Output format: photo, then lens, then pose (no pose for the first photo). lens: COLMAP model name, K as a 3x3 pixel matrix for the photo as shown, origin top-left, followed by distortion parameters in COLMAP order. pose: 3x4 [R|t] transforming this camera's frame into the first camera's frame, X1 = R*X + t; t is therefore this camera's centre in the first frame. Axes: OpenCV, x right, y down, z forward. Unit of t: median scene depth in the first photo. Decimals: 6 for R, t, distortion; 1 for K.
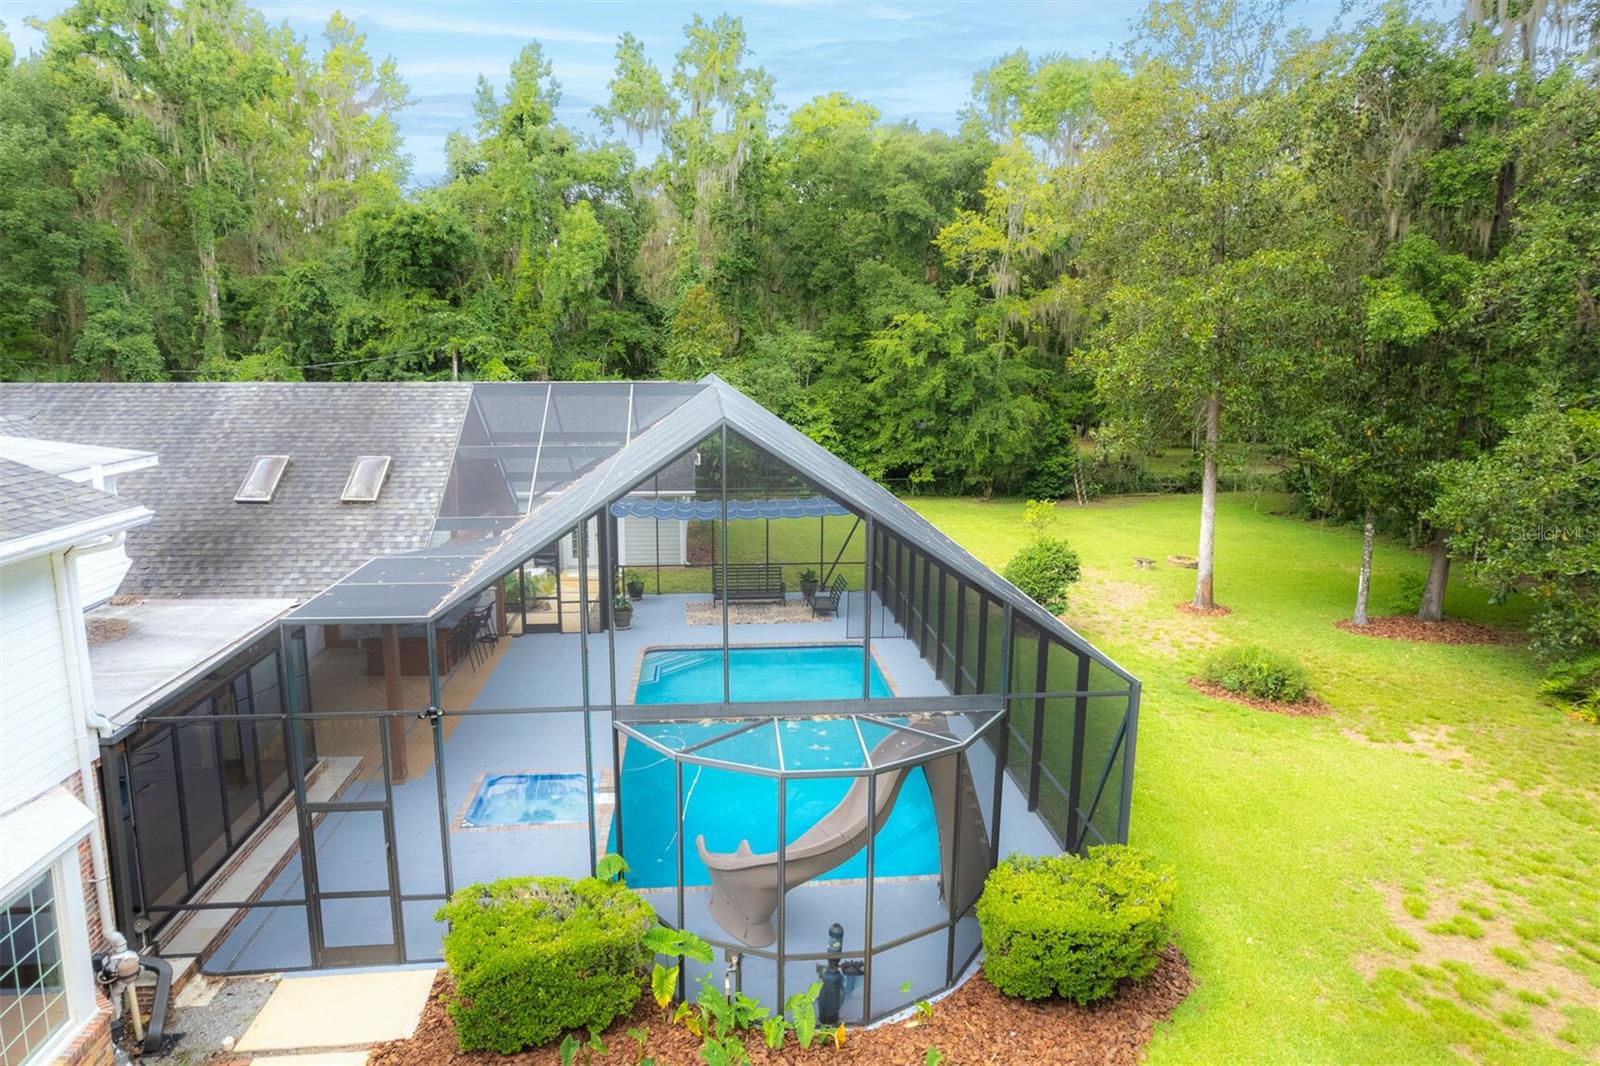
lens RADIAL K [[1024.7, 0, 797.6], [0, 1024.7, 529.1], [0, 0, 1]] dist [-0.081735, 0.081027]
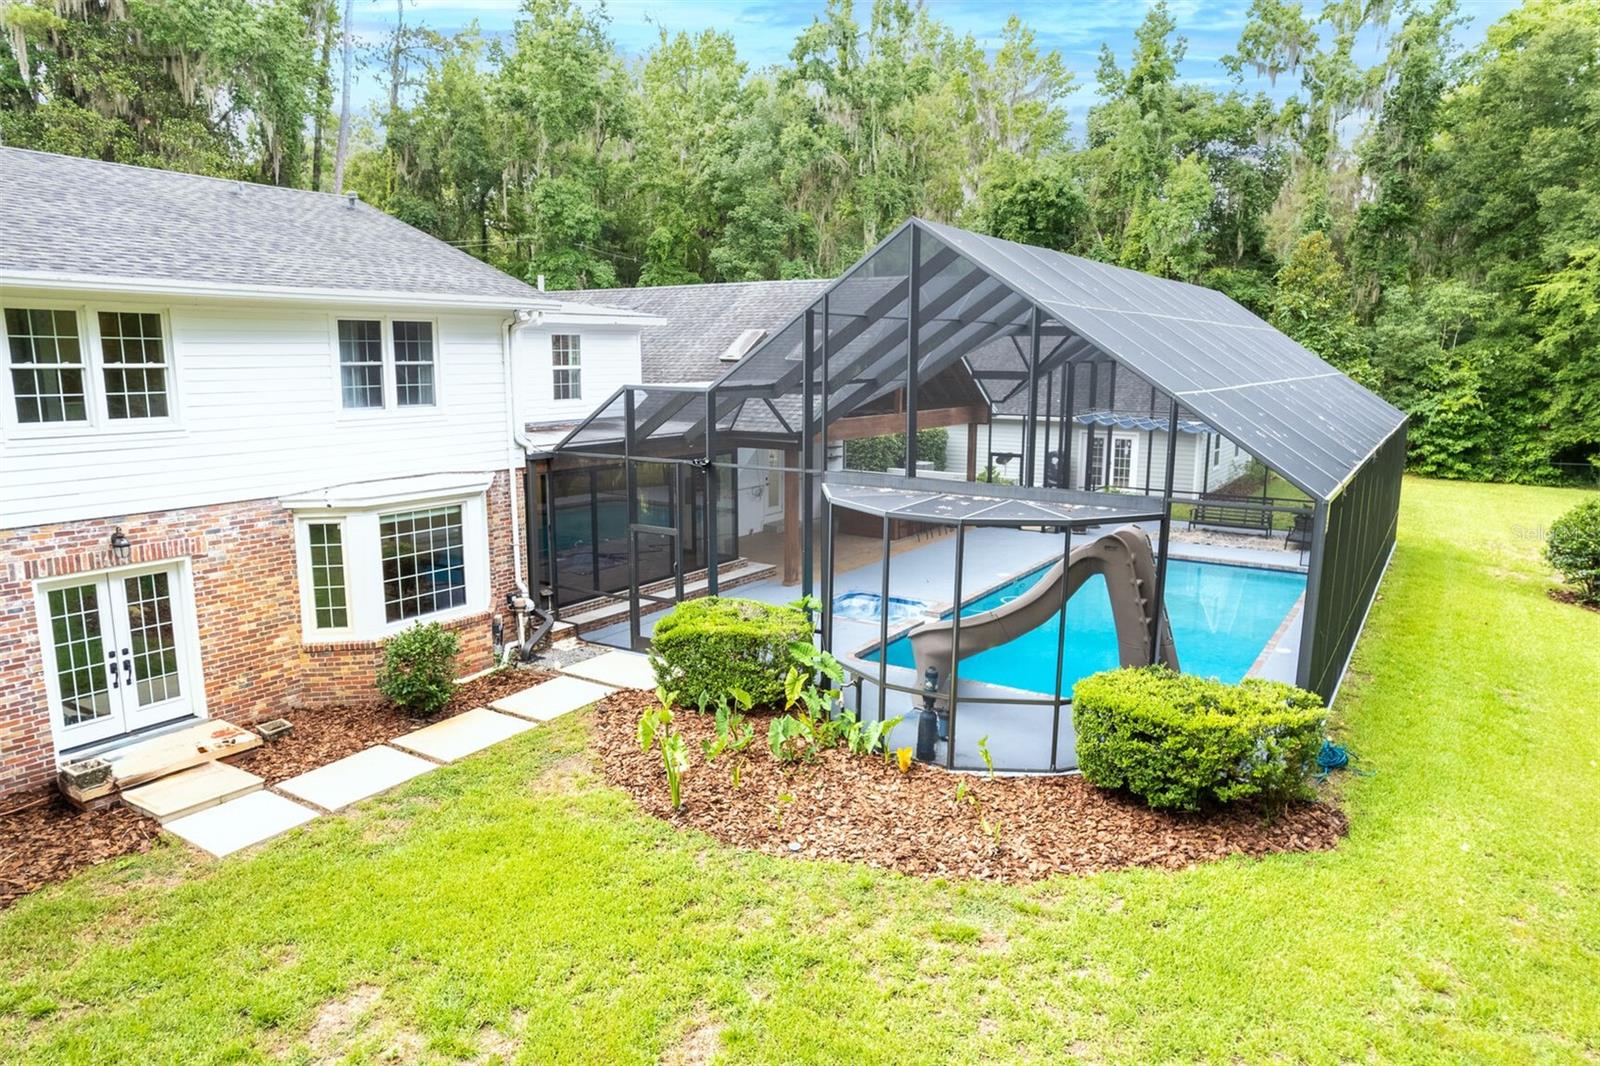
lens RADIAL K [[1024.7, 0, 797.6], [0, 1024.7, 529.1], [0, 0, 1]] dist [-0.081735, 0.081027]
pose [[0.781173, 0.105516, -0.615334, 0.123650], [-0.108021, 0.993593, 0.033246, 0.046520], [0.614899, 0.040498, 0.787565, 0.007197]]
